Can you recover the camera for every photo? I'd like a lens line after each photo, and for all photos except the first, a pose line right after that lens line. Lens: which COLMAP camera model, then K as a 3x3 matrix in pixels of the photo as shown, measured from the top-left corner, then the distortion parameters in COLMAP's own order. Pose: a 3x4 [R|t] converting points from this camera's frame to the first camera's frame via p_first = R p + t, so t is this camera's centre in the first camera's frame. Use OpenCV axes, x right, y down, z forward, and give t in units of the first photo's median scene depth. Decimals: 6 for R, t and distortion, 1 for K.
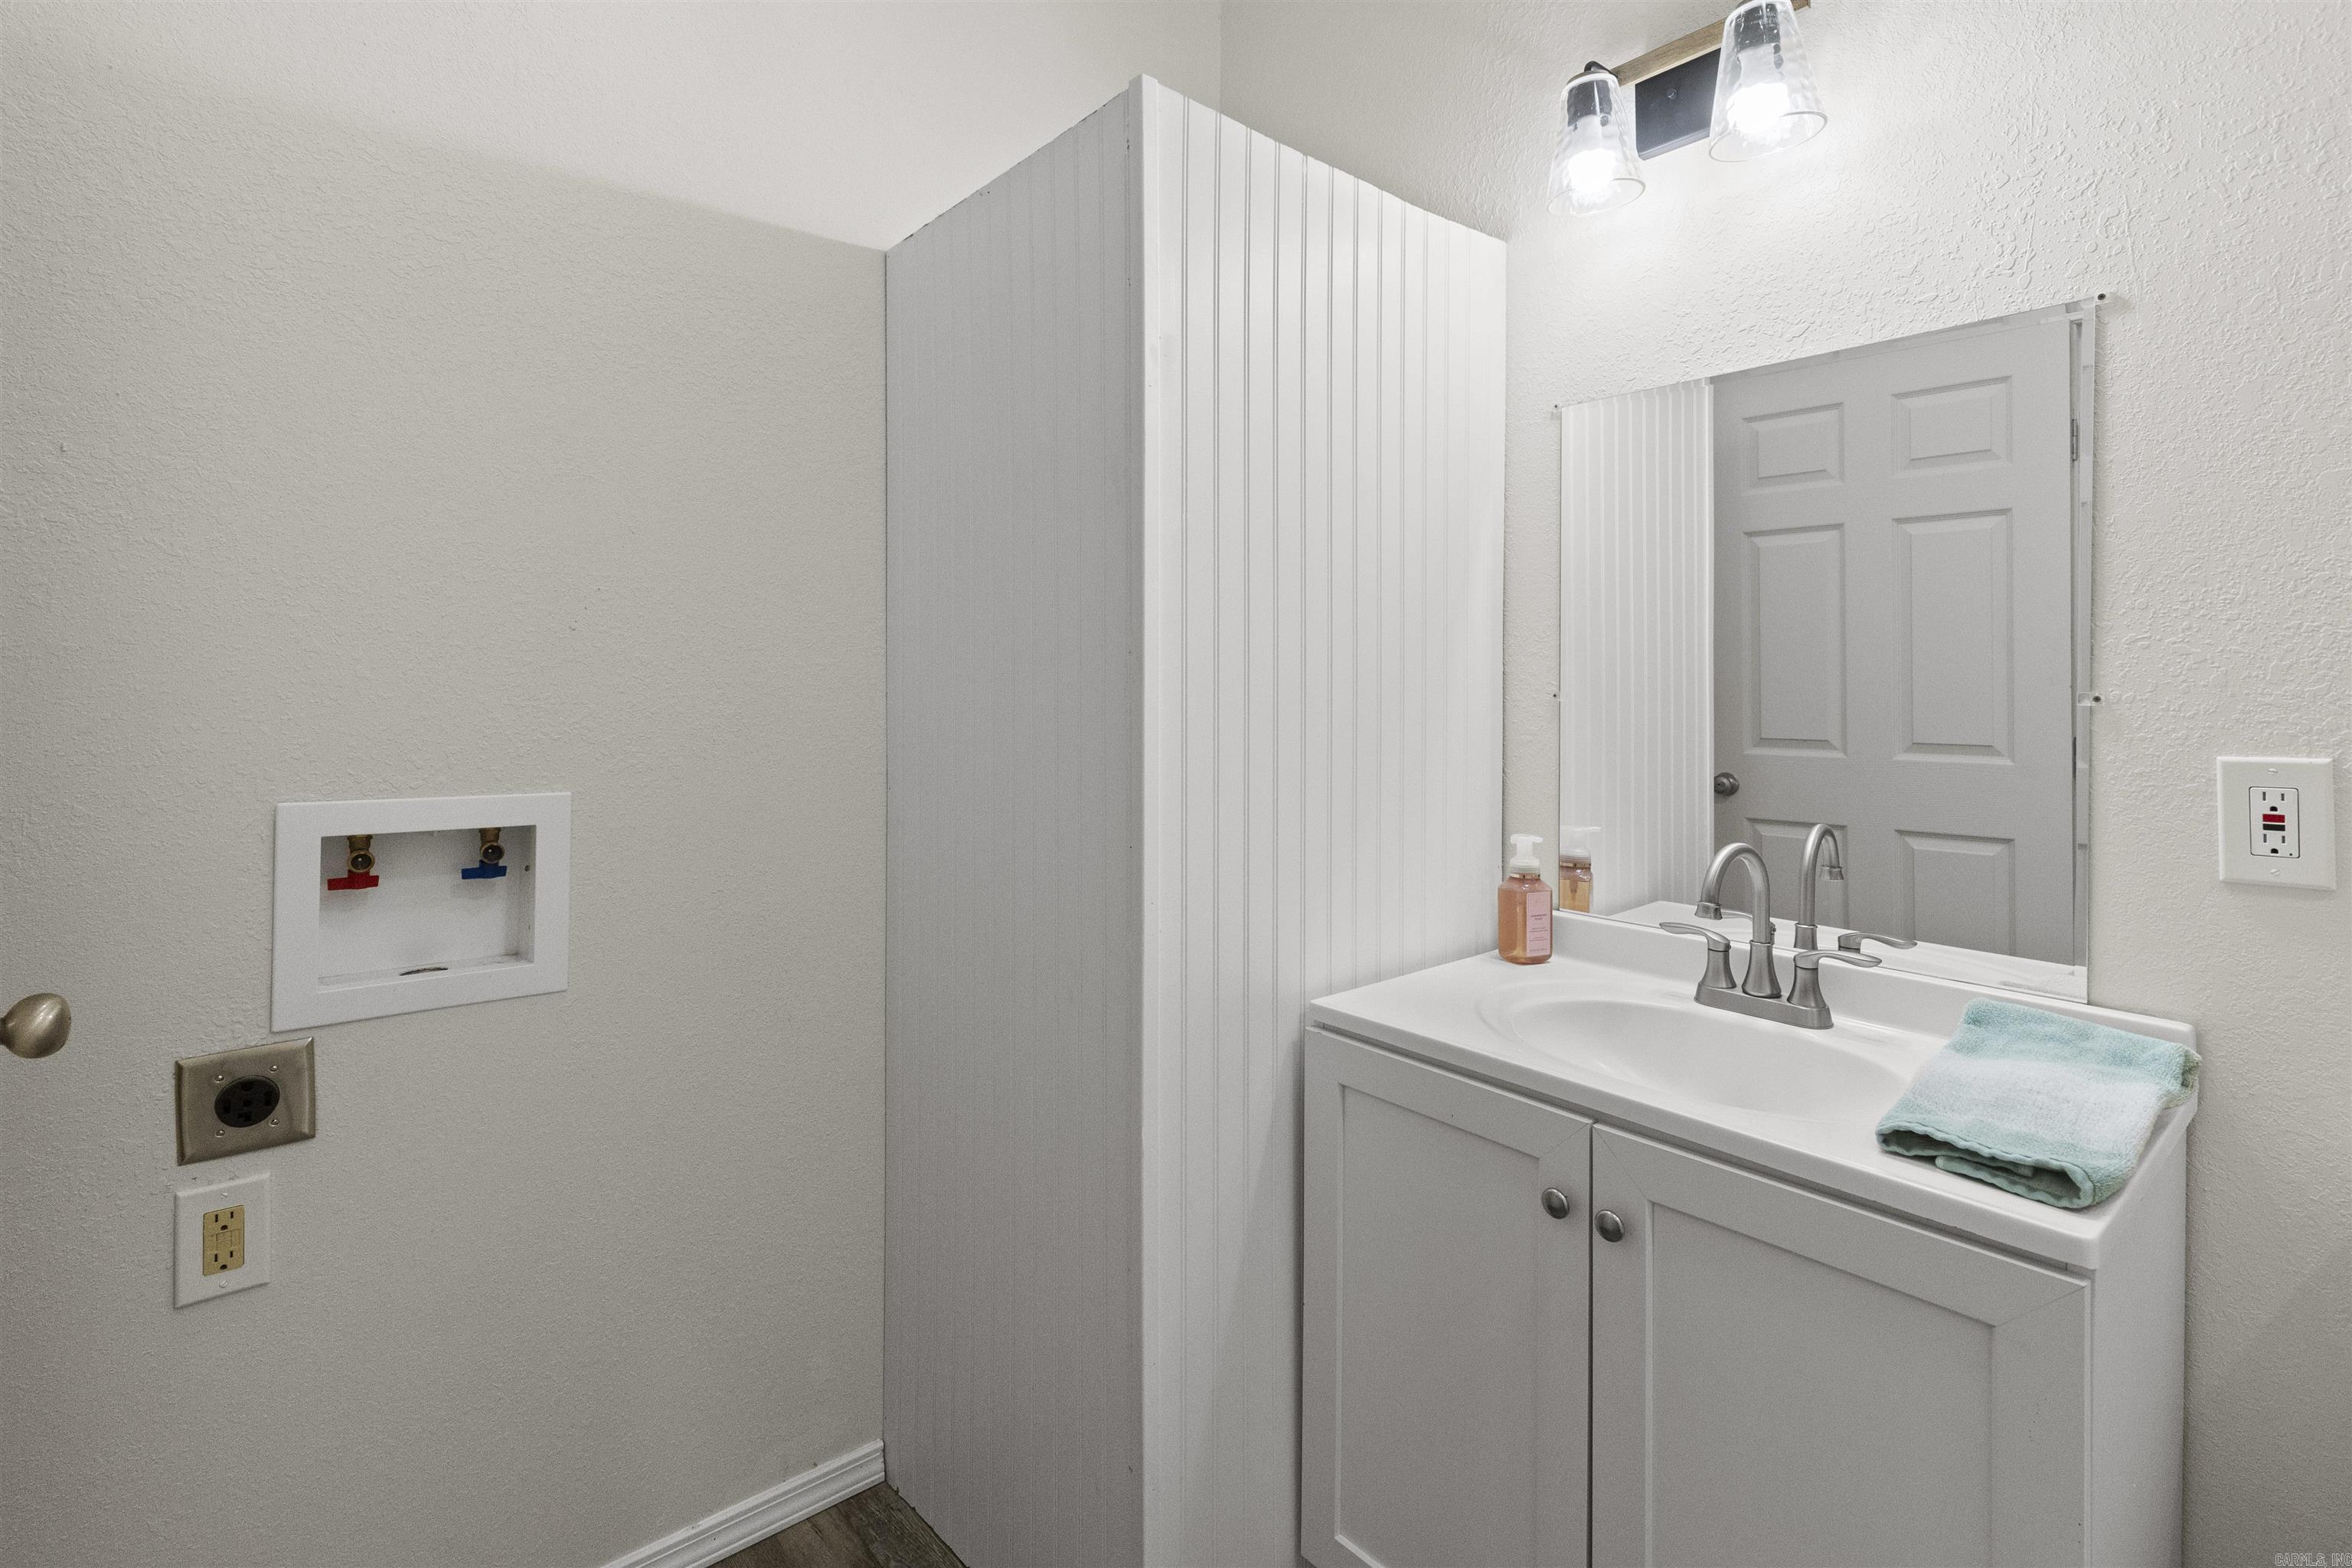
lens RADIAL K [[1081.9, 0, 1178.3], [0, 1081.9, 706.1], [0, 0, 1]] dist [-0.000440, -0.000216]
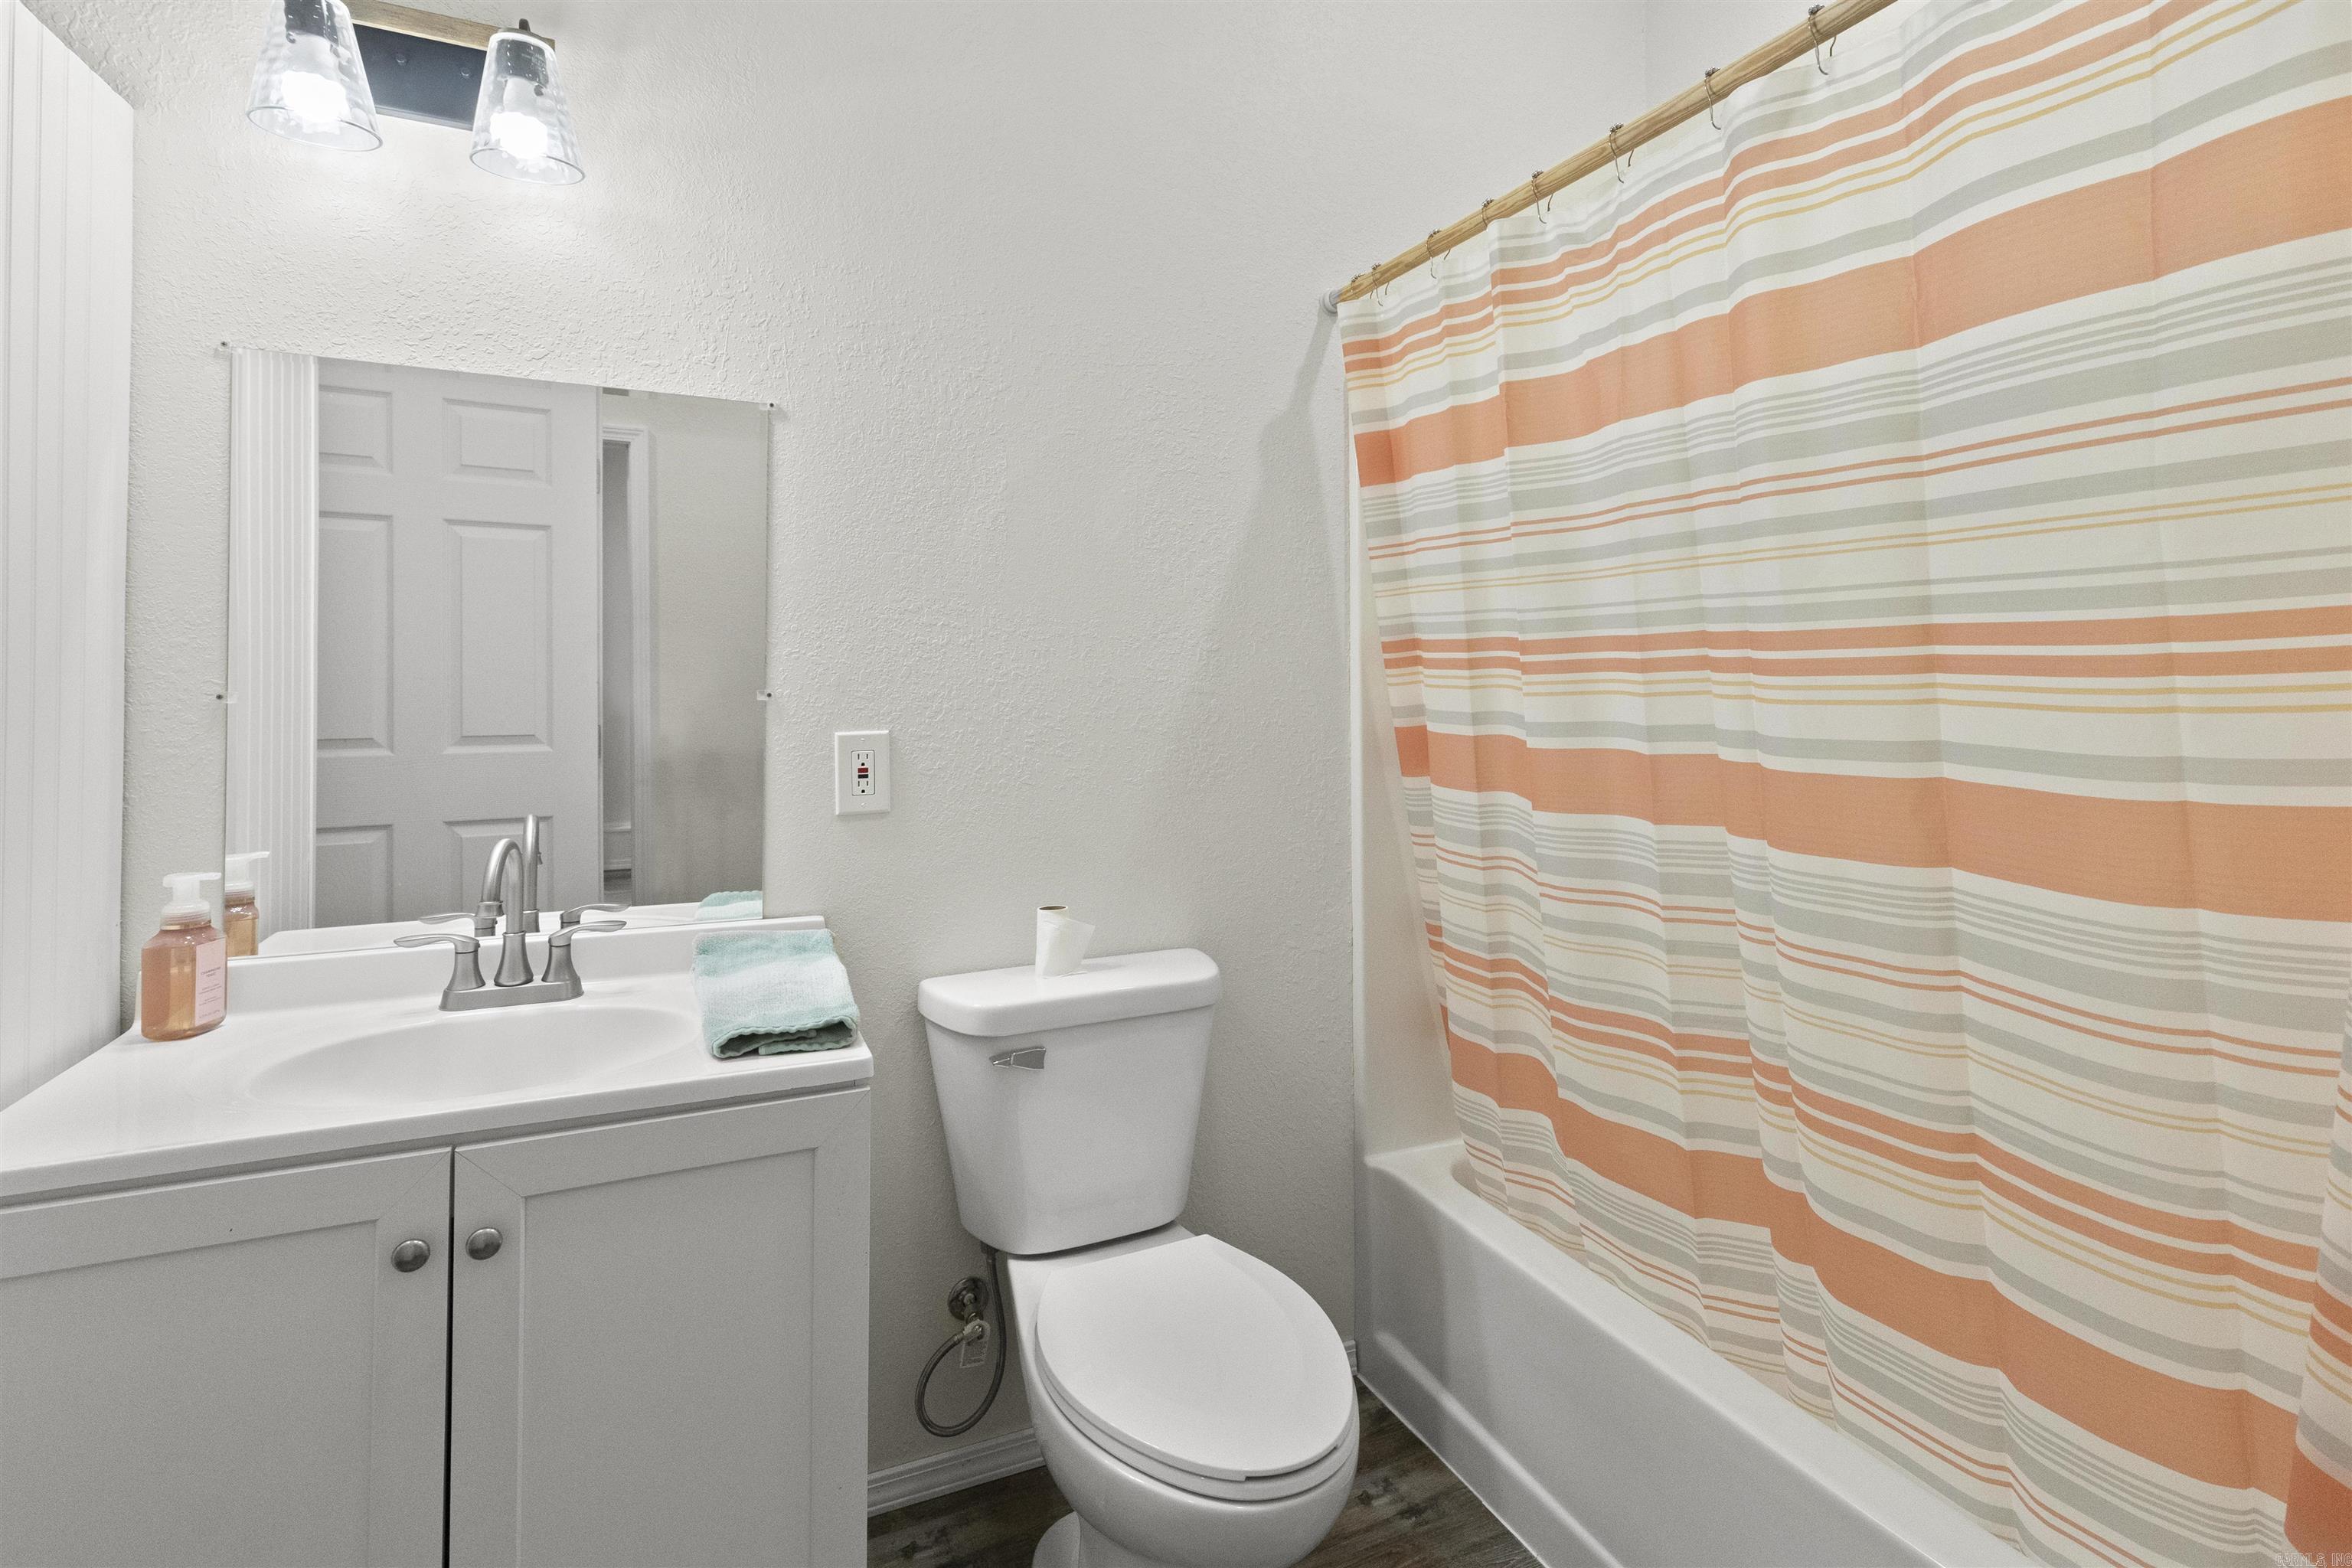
lens RADIAL K [[1094.8, 0, 1174.0], [0, 1094.8, 688.3], [0, 0, 1]] dist [0.002058, -0.000868]
pose [[0.278280, -0.005840, 0.960482, -0.296412], [0.014479, 0.999893, 0.001885, -0.008910], [-0.960391, 0.013382, 0.278335, 0.098973]]
